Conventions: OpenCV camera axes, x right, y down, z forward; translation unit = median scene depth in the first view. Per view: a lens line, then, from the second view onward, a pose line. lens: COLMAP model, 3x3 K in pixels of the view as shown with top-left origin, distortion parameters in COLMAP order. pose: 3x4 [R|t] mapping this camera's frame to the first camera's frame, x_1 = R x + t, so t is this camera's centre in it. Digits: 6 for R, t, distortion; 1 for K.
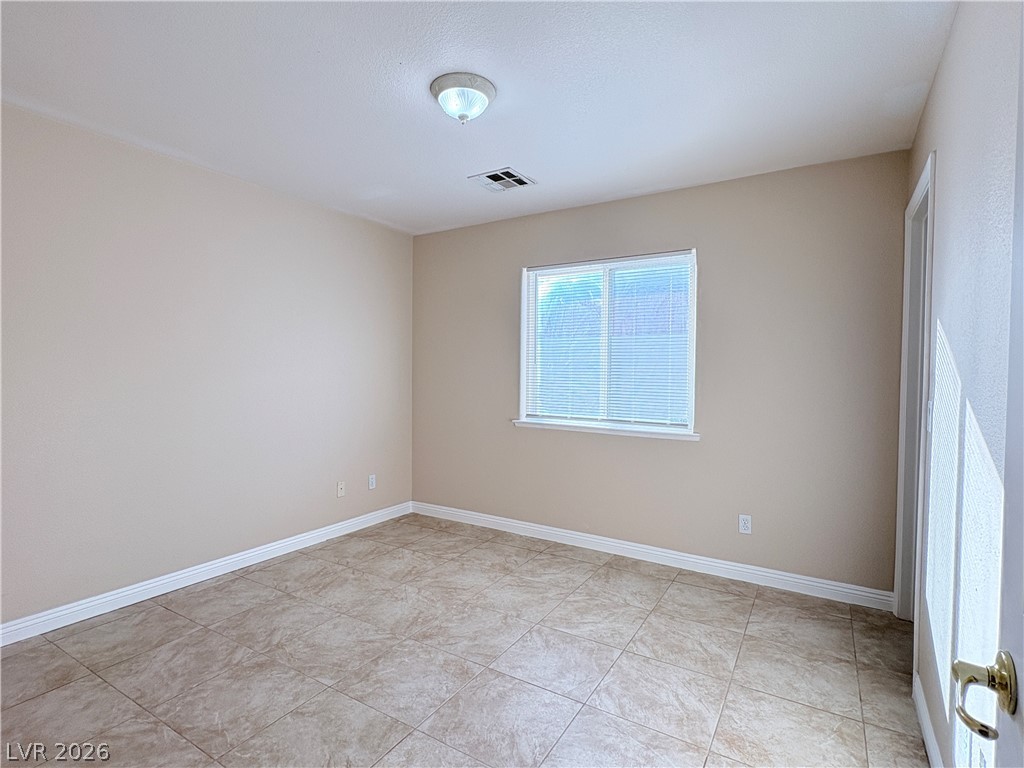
lens RADIAL K [[511.6, 0, 514.7], [0, 511.6, 384.7], [0, 0, 1]] dist [0.025353, 0.000631]
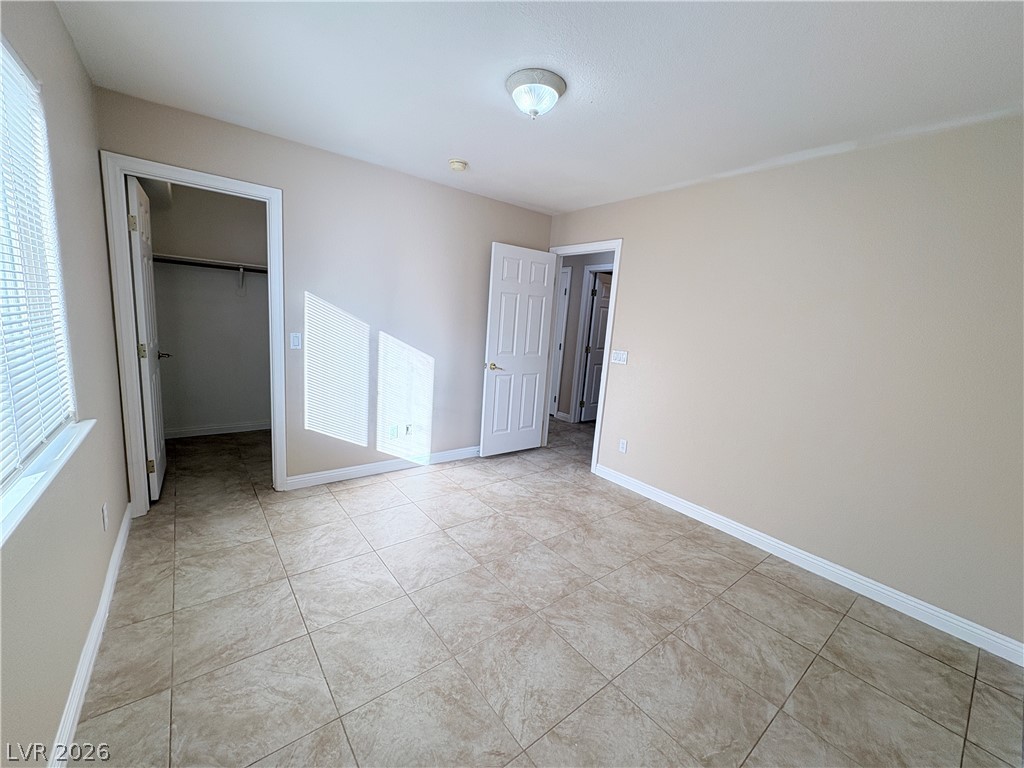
lens RADIAL K [[406.7, 0, 513.0], [0, 406.7, 383.3], [0, 0, 1]] dist [-0.001575, 0.000099]
pose [[-0.933271, -0.128804, 0.335284, -0.256983], [-0.065879, 0.979037, 0.192733, -0.069791], [-0.353080, 0.157784, -0.922192, 1.146859]]
